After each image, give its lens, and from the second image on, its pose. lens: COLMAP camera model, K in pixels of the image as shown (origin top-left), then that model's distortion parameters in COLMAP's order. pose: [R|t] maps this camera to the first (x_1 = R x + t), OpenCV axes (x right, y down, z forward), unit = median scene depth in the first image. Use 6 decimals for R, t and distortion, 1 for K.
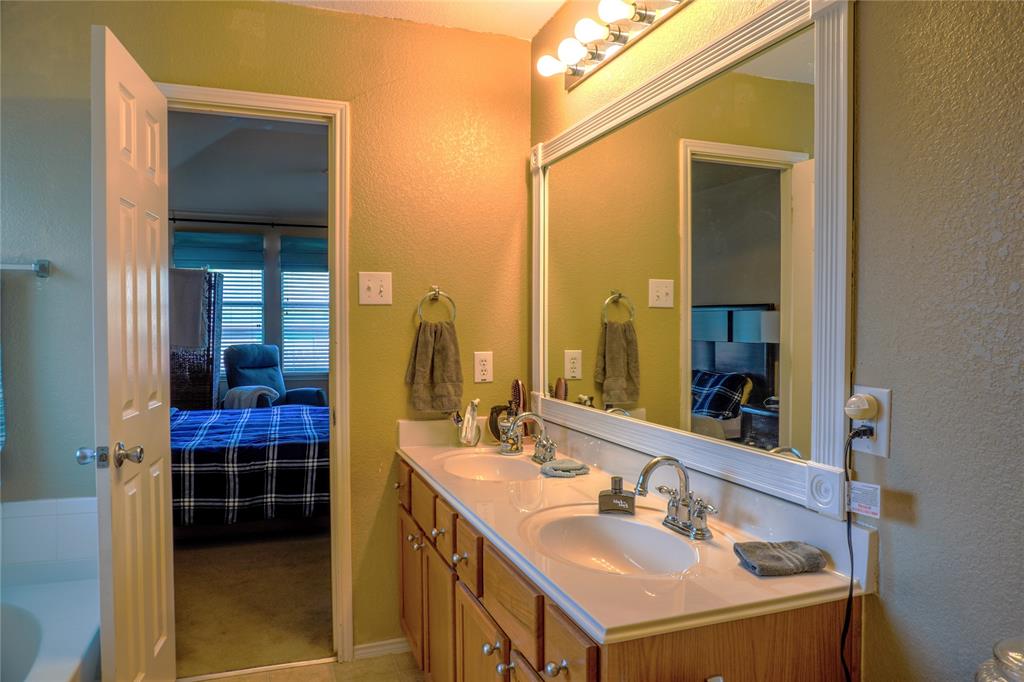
lens RADIAL K [[693.2, 0, 511.1], [0, 693.2, 341.9], [0, 0, 1]] dist [-0.028266, -0.001497]
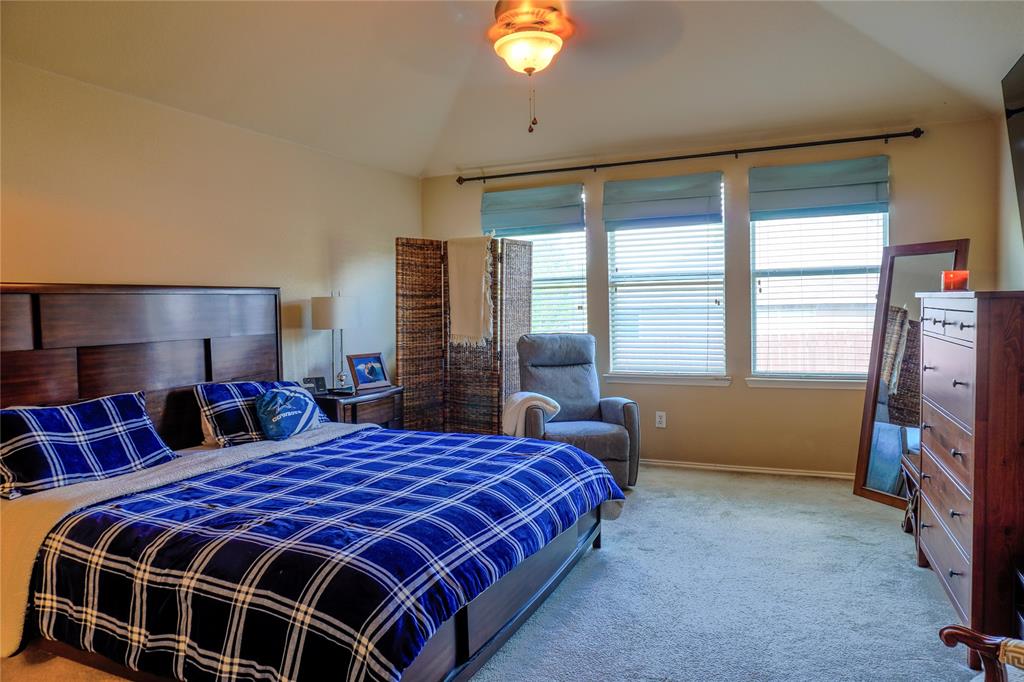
lens RADIAL K [[693.2, 0, 512.5], [0, 693.2, 344.4], [0, 0, 1]] dist [-0.028266, -0.001497]
pose [[0.723410, 0.017785, -0.690189, 0.108040], [0.007549, 0.999405, 0.033666, -0.010440], [0.690377, -0.029564, 0.722845, 0.453494]]
